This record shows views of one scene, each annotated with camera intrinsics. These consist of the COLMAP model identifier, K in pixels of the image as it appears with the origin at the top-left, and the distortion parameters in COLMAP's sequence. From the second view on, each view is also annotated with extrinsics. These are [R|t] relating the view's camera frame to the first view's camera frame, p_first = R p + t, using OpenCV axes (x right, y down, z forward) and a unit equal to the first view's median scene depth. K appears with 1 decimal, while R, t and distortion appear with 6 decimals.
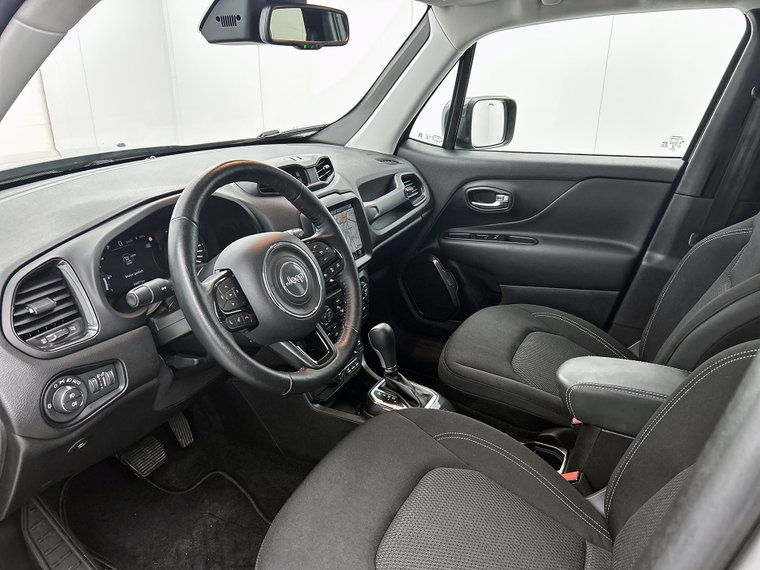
lens RADIAL K [[576.3, 0, 378.6], [0, 576.3, 282.9], [0, 0, 1]] dist [0.023459, -0.023693]
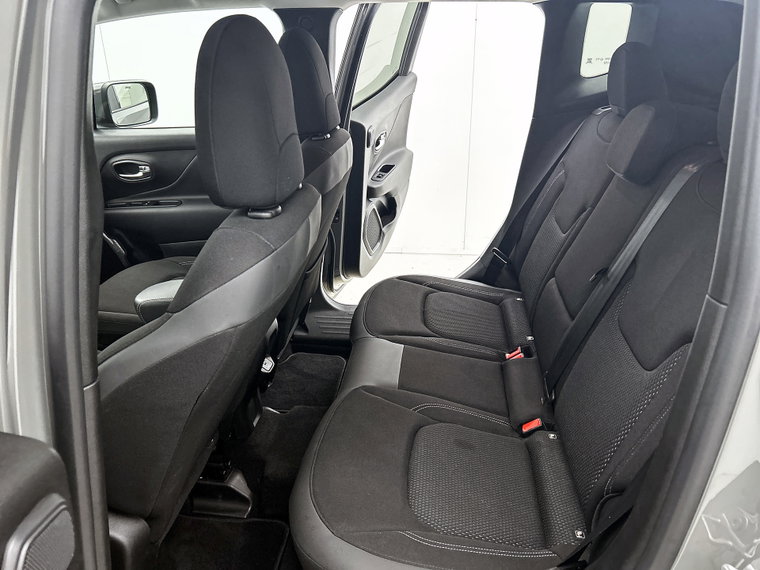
lens RADIAL K [[576.3, 0, 381.1], [0, 576.3, 283.7], [0, 0, 1]] dist [0.023459, -0.023693]
pose [[0.938069, -0.150194, 0.312198, 0.263870], [0.137285, 0.988522, 0.063058, 0.072002], [-0.318086, -0.016293, 0.947922, -0.249619]]
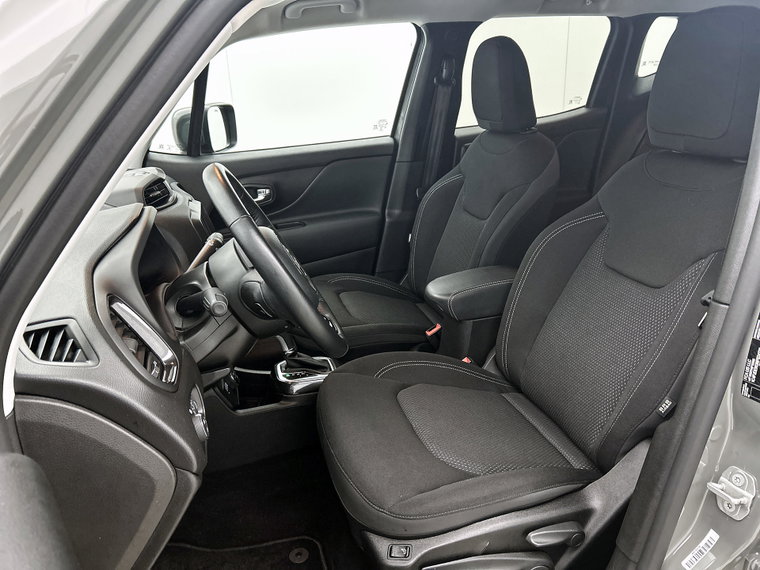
lens RADIAL K [[576.3, 0, 380.6], [0, 576.3, 287.9], [0, 0, 1]] dist [0.023459, -0.023693]
pose [[0.720857, -0.274117, 0.636574, -0.375950], [0.288437, 0.953799, 0.084092, -0.001433], [-0.630214, 0.122993, 0.766618, 0.042107]]
